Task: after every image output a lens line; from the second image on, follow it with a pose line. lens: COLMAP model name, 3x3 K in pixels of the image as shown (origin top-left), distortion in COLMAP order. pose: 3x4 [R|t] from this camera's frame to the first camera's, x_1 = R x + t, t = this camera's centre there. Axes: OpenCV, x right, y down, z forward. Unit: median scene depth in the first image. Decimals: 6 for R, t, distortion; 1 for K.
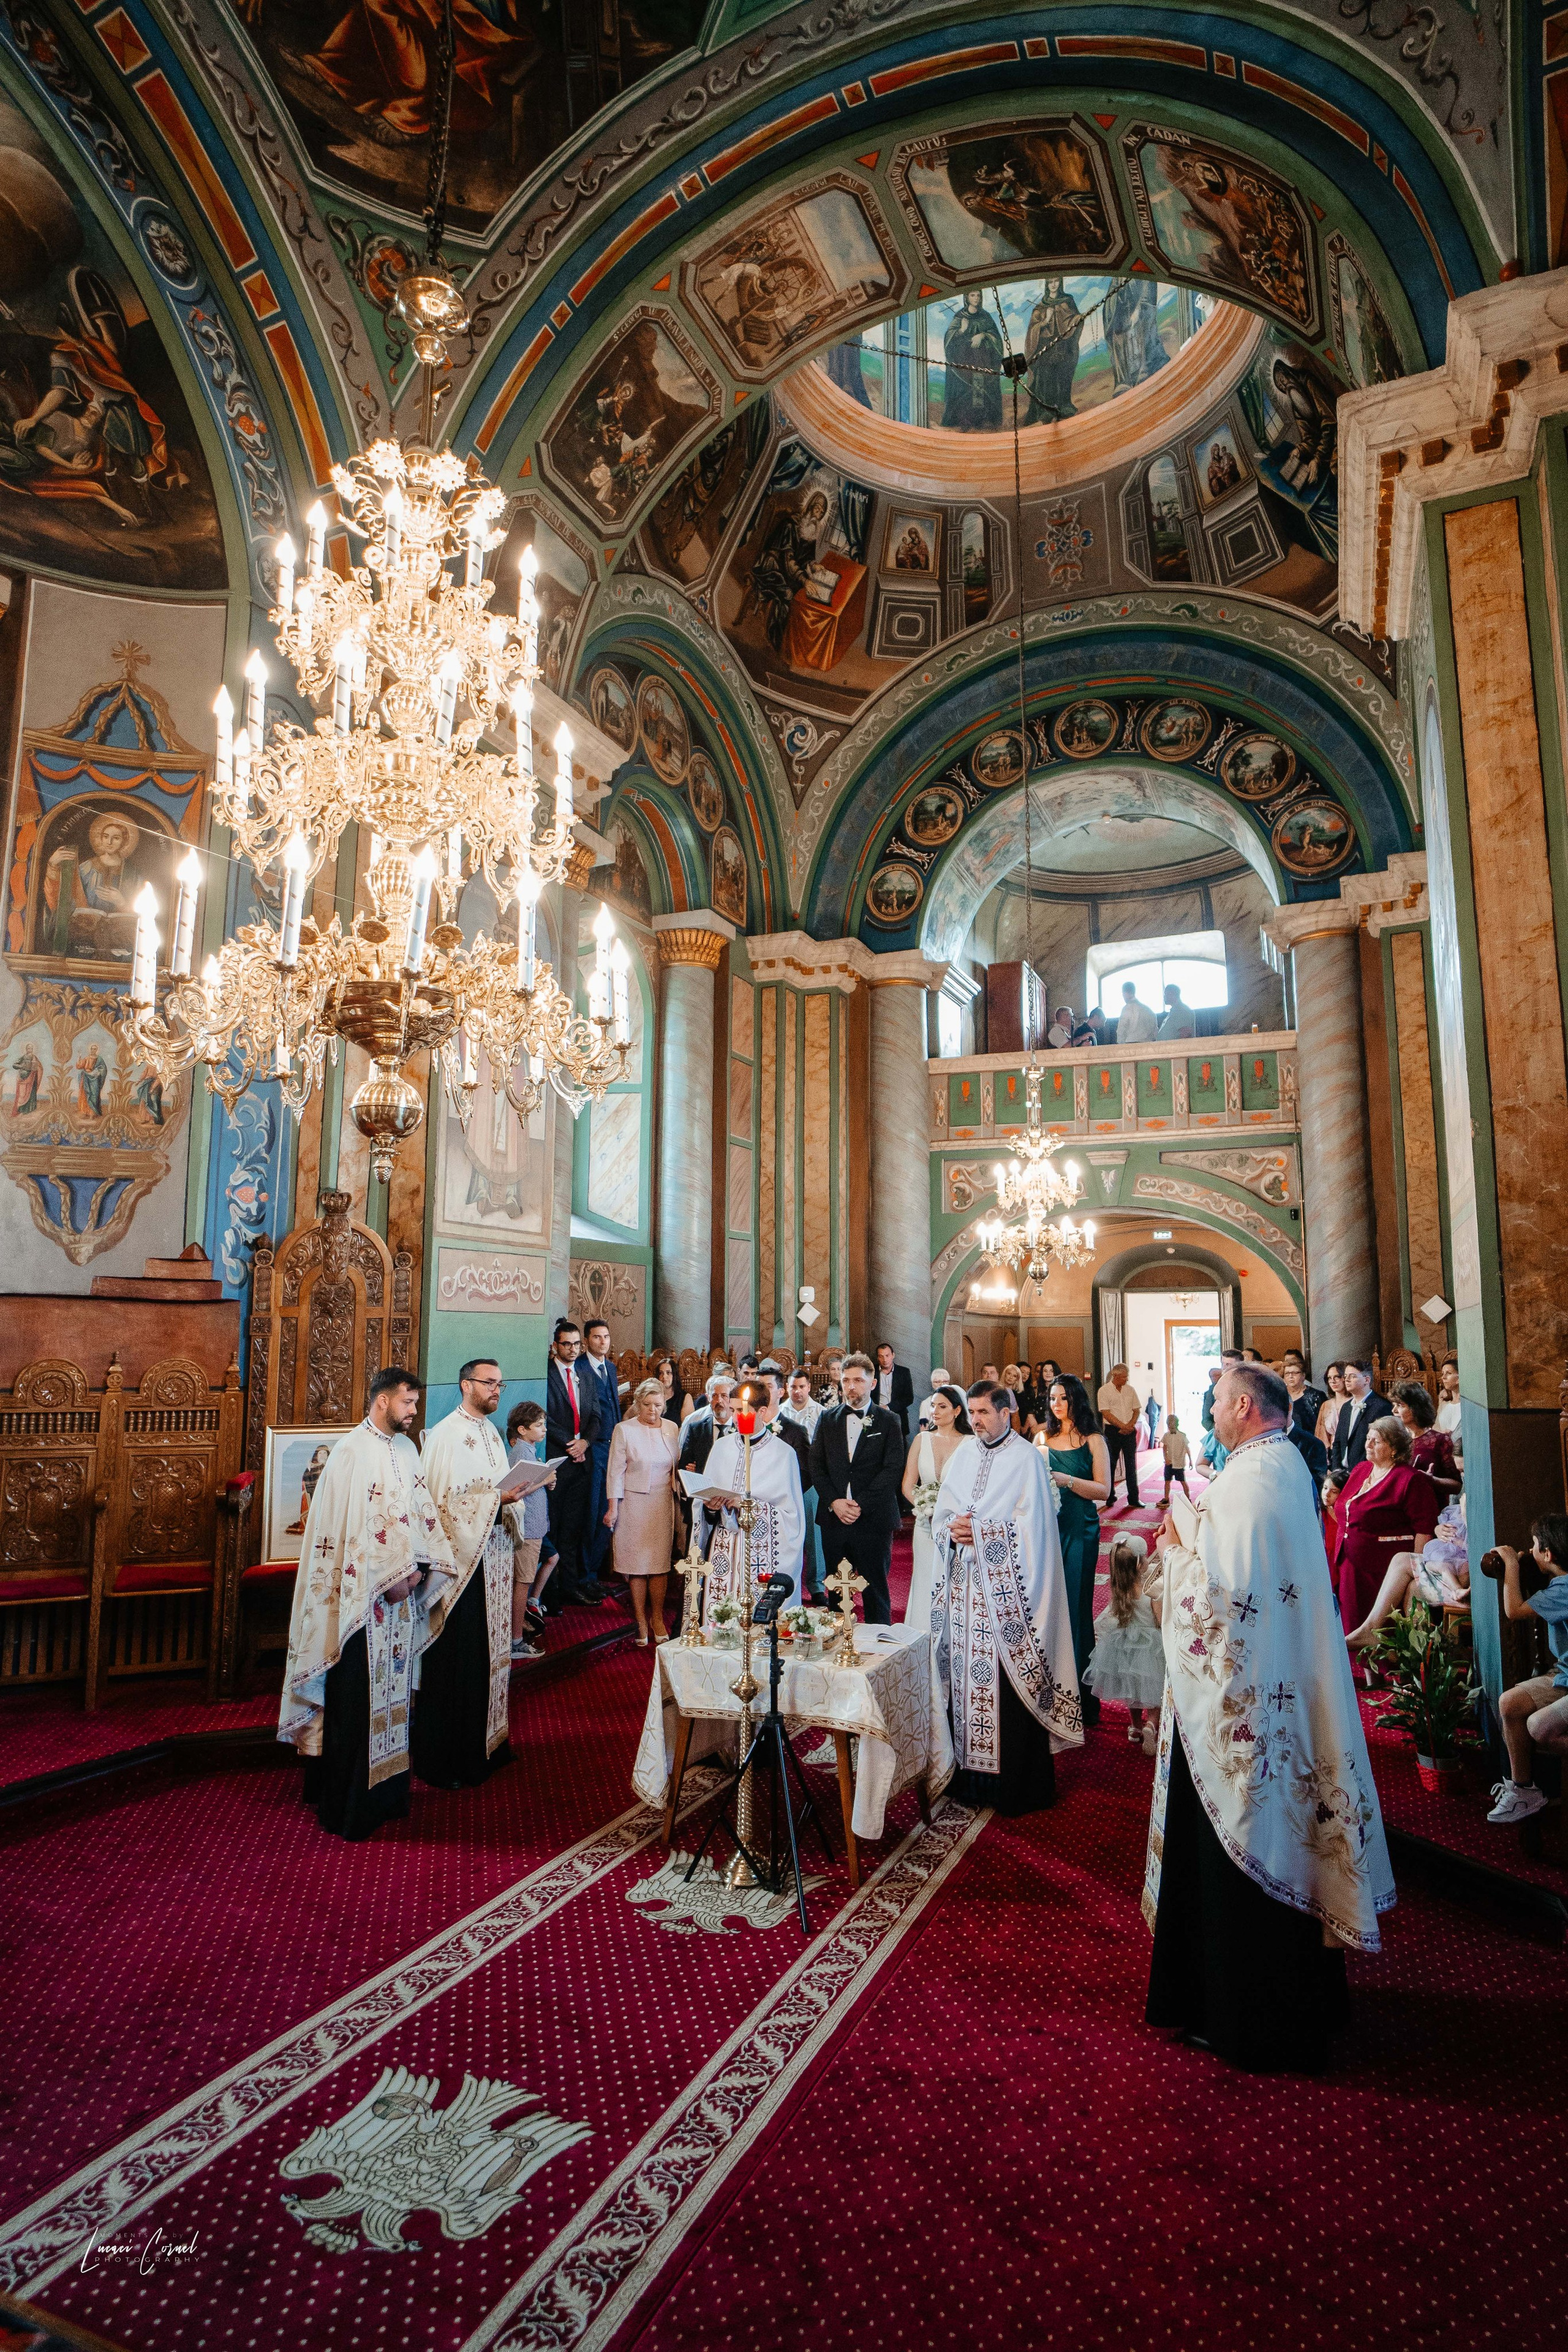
lens RADIAL K [[1229.9, 0, 794.6], [0, 1229.9, 1165.0], [0, 0, 1]] dist [-0.050259, 0.024782]
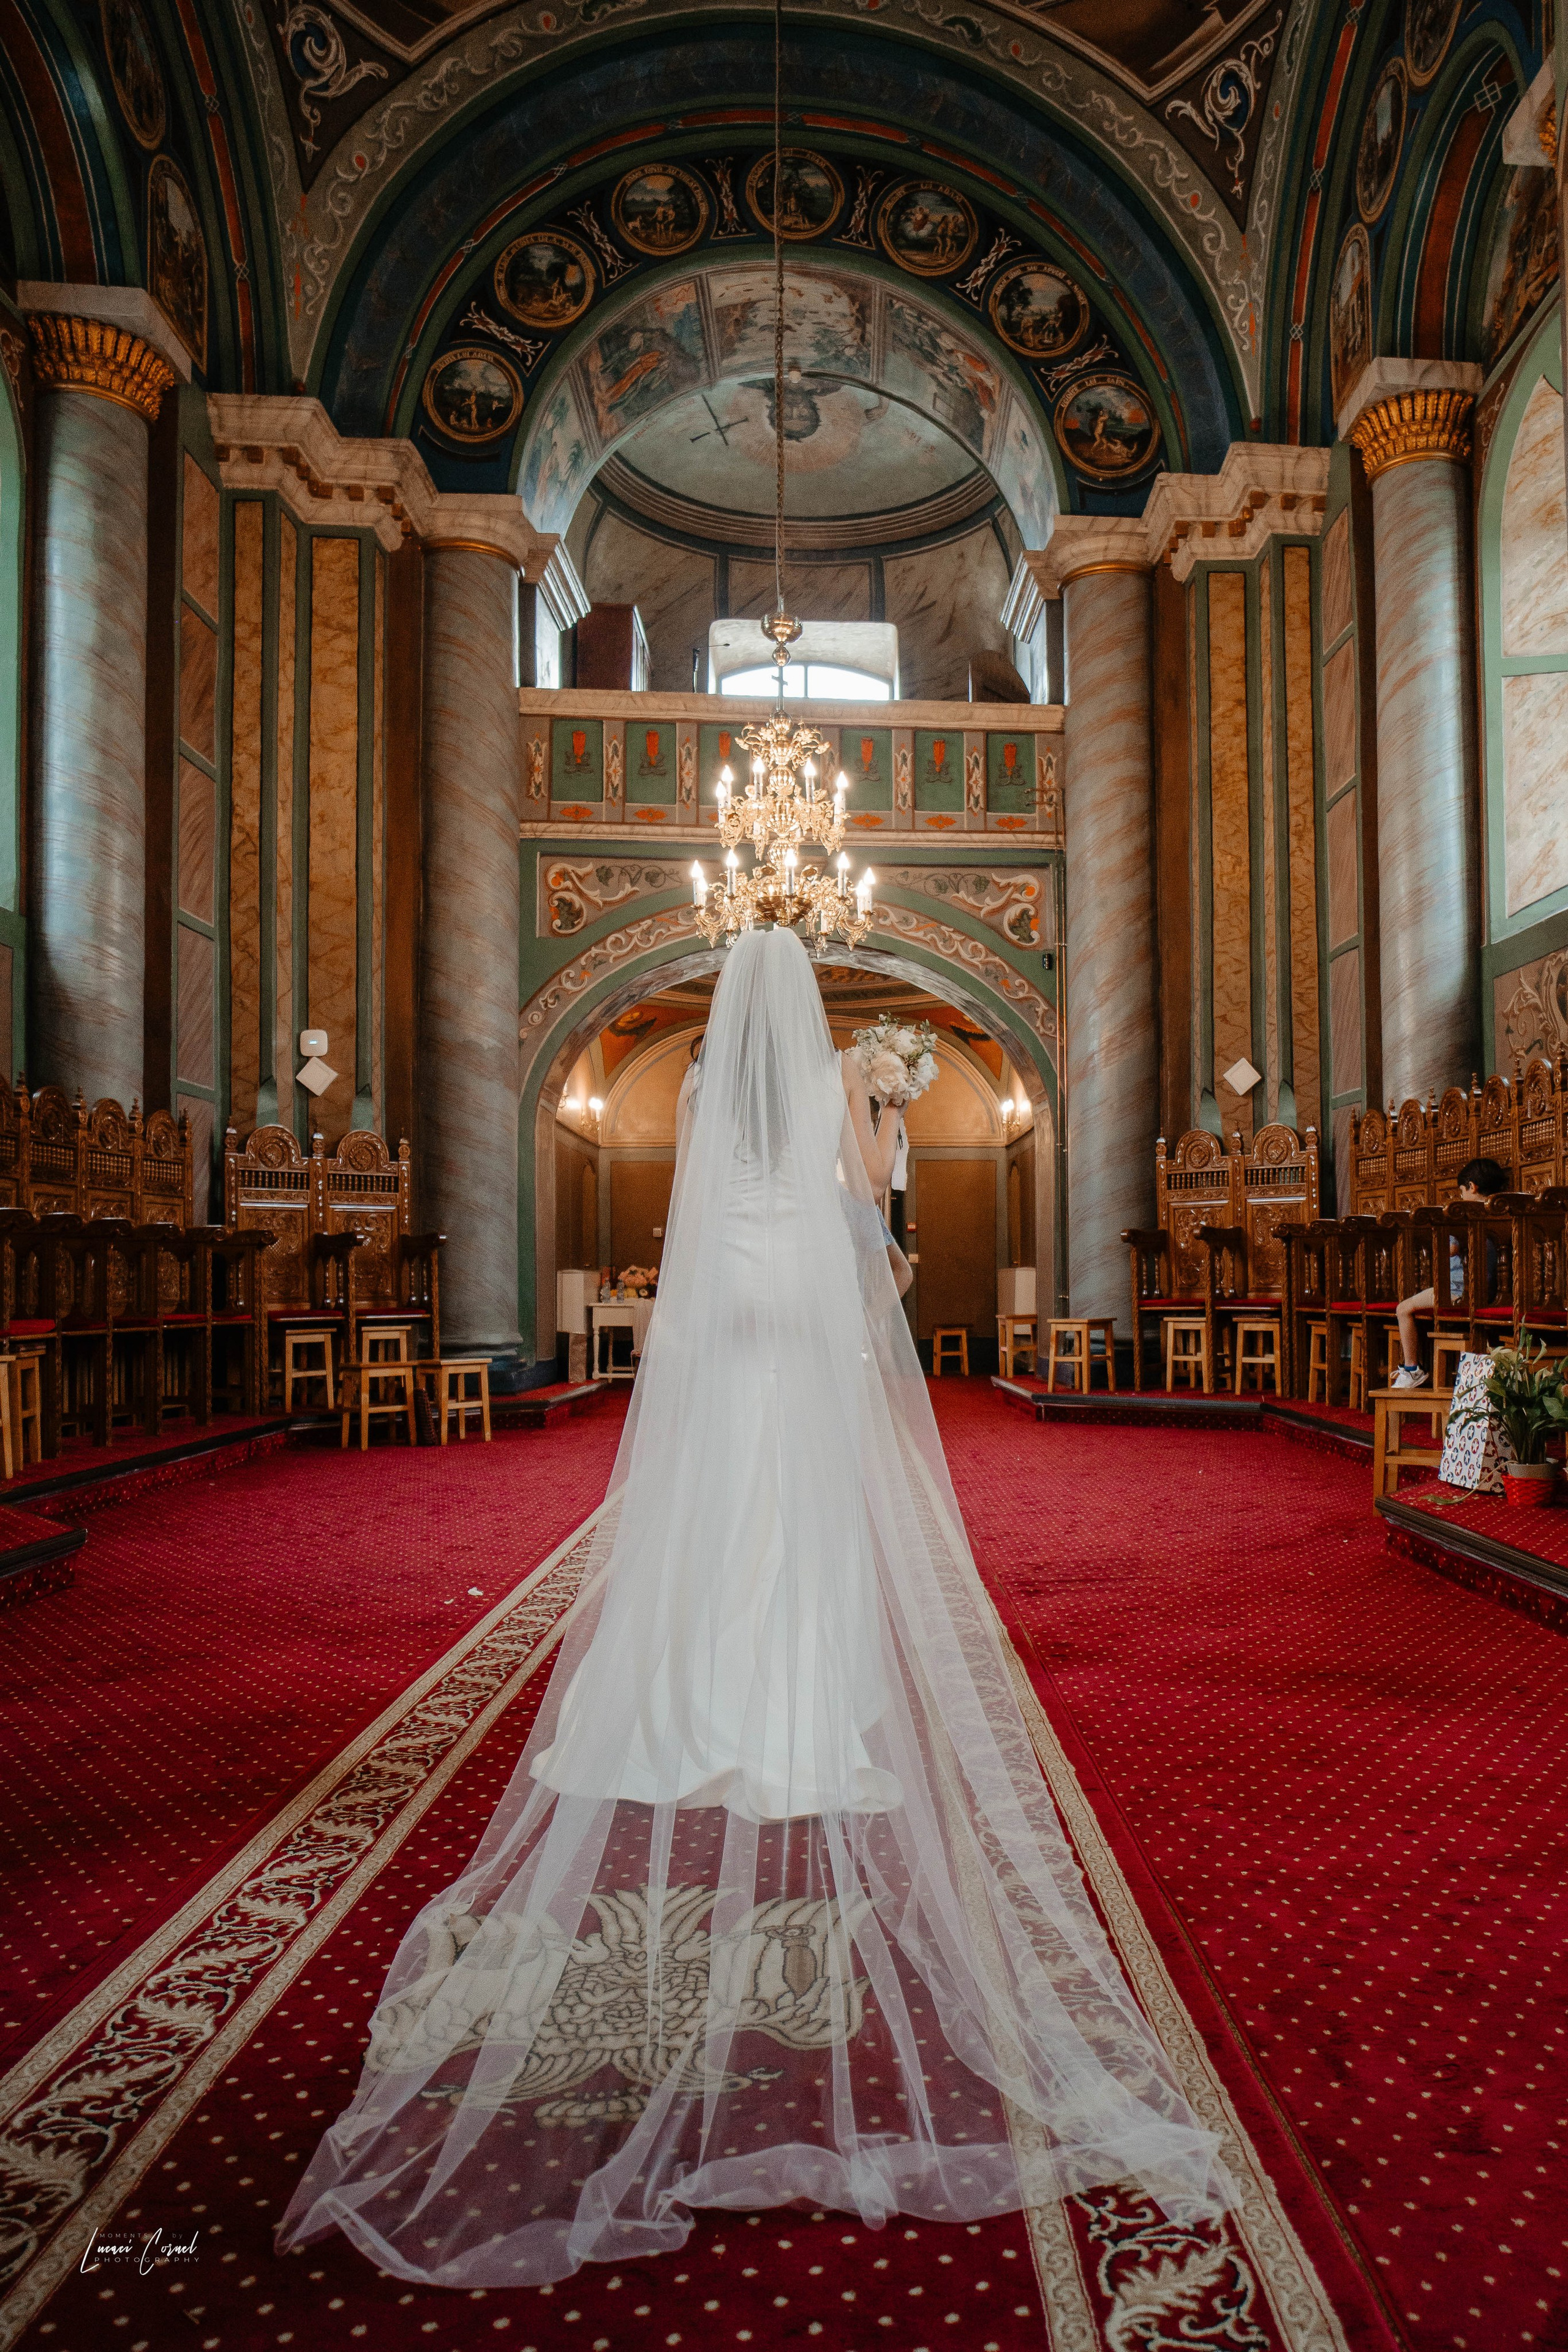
lens RADIAL K [[1518.9, 0, 975.3], [0, 1518.9, 1245.0], [0, 0, 1]] dist [-0.042626, 0.023373]
pose [[0.873602, -0.003062, 0.486631, -0.073912], [-0.052425, 0.993569, 0.100365, 0.126053], [-0.483809, -0.113191, 0.867823, 0.224073]]
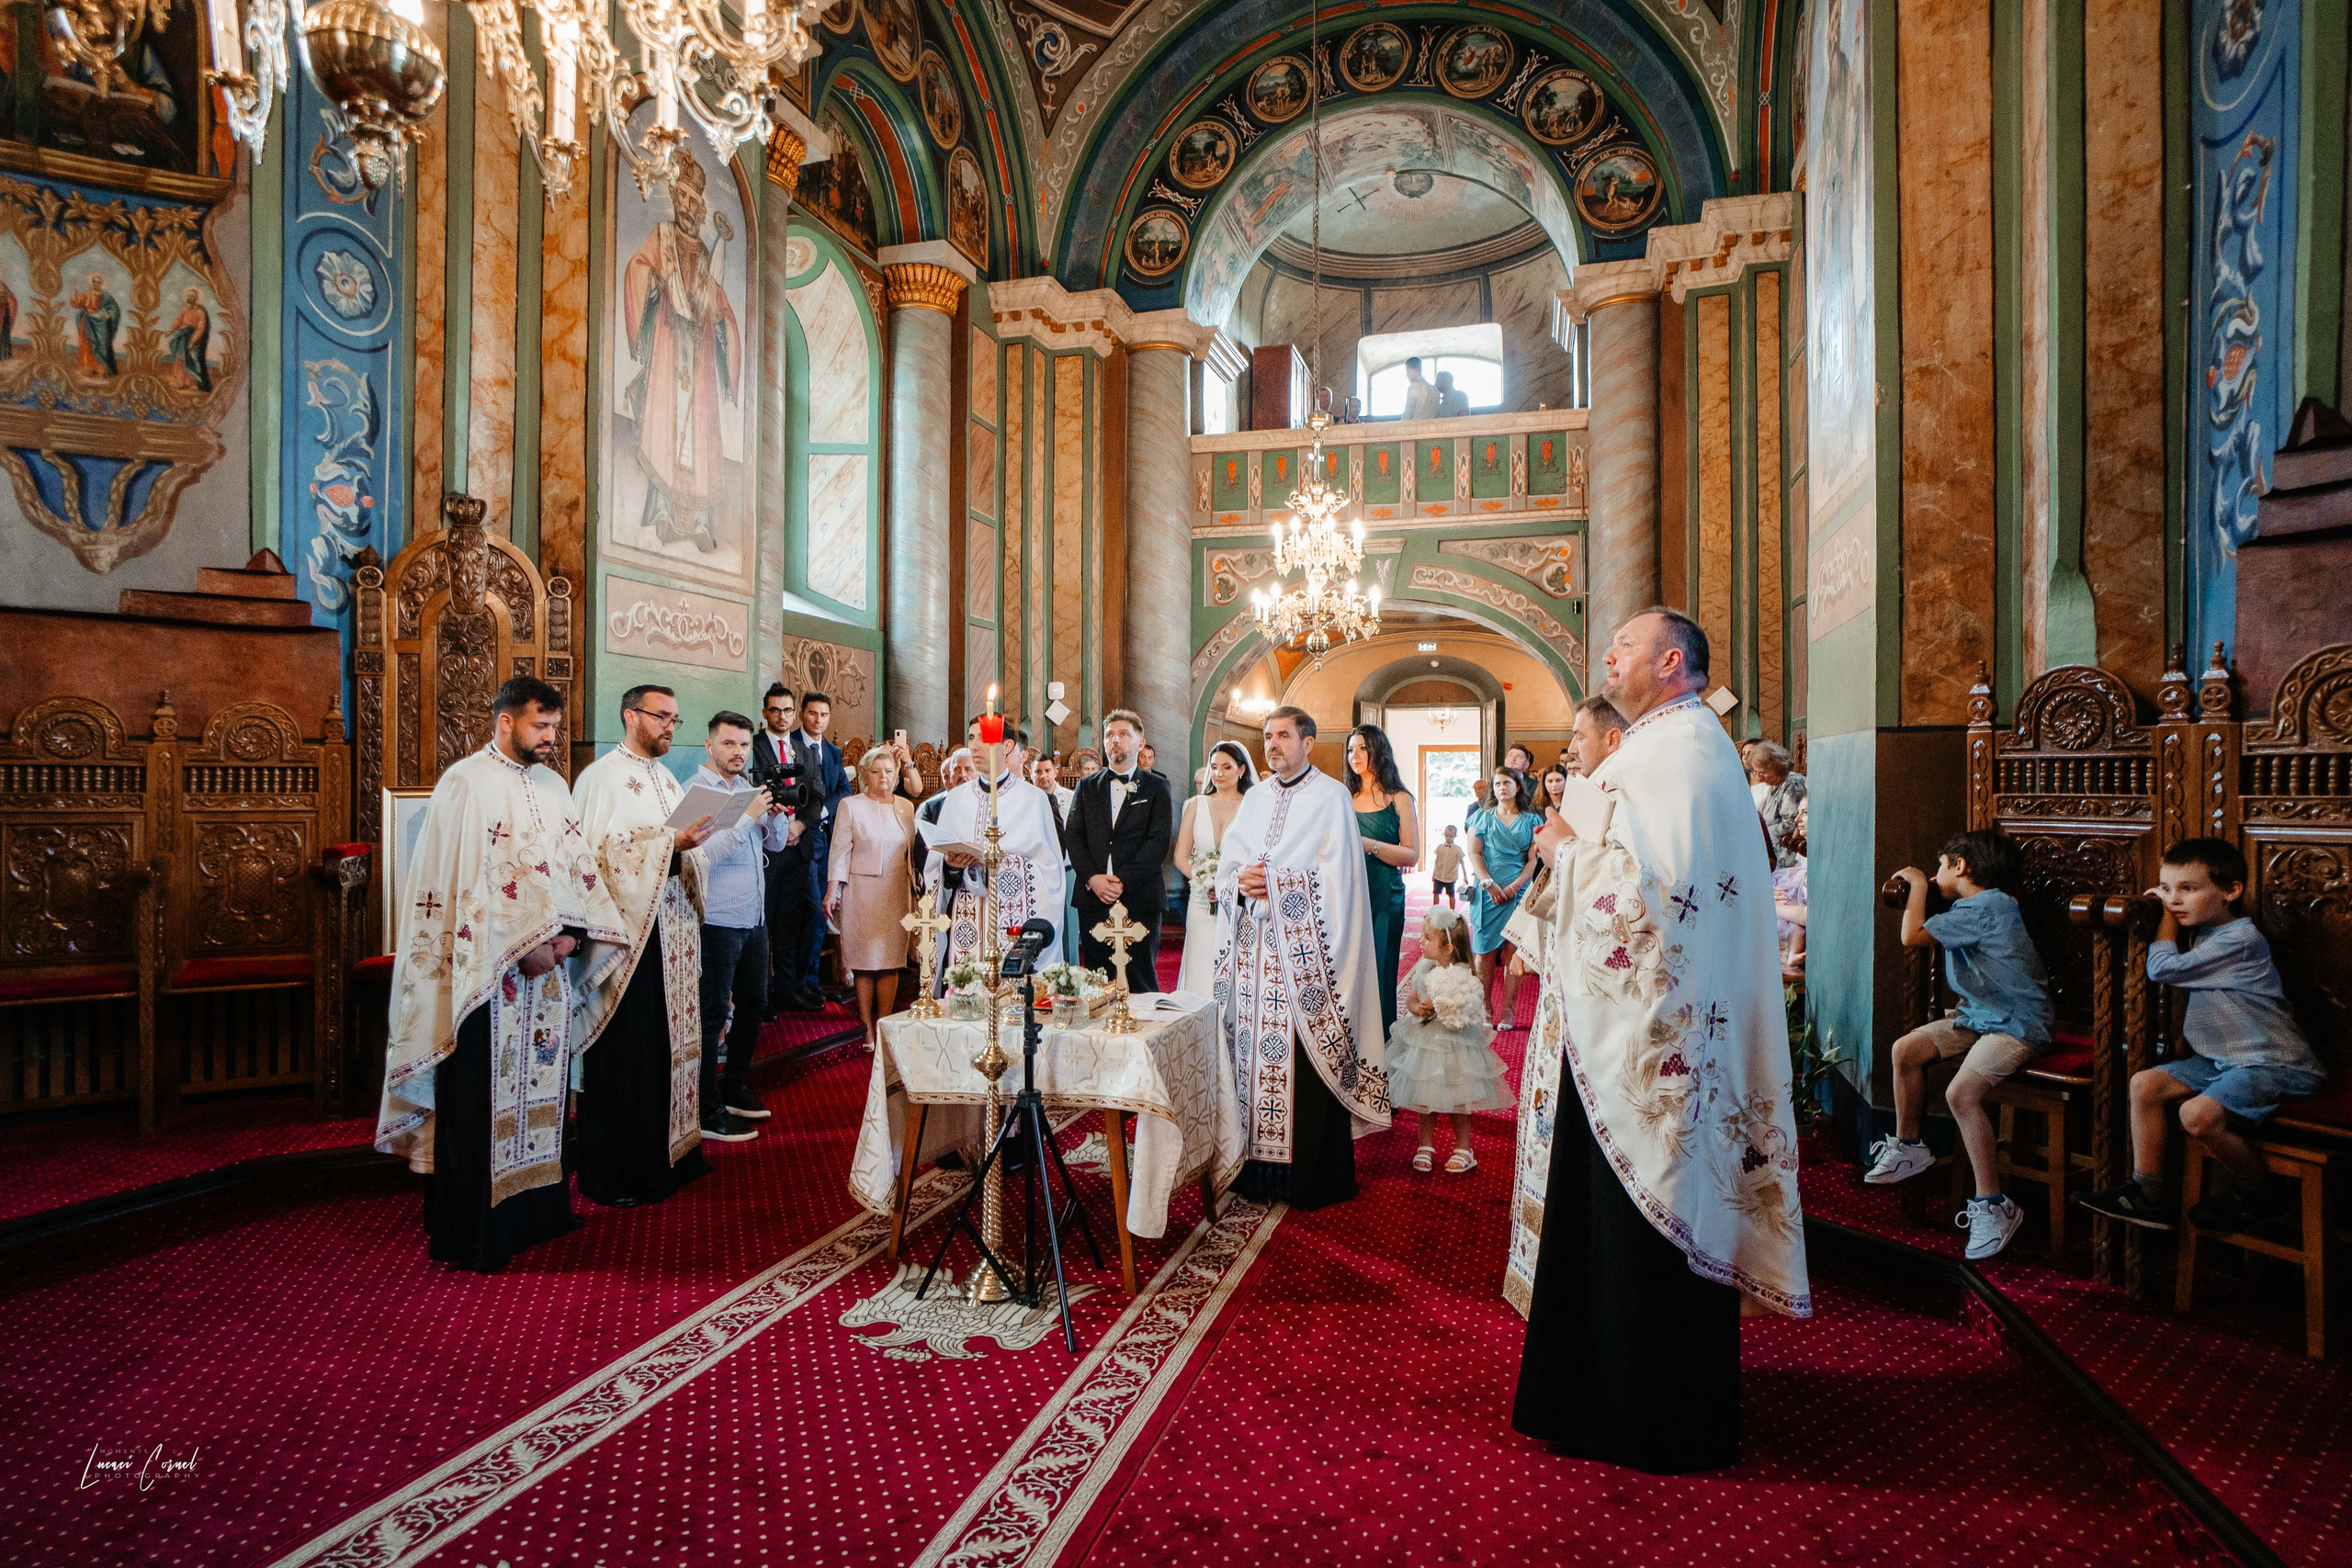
lens RADIAL K [[1229.8, 0, 1187.6], [0, 1229.8, 776.4], [0, 0, 1]] dist [-0.050259, 0.024782]
pose [[0.992676, -0.000973, 0.120805, -0.004018], [-0.014449, 0.991834, 0.126716, 0.057534], [-0.119942, -0.127533, 0.984555, 0.092156]]
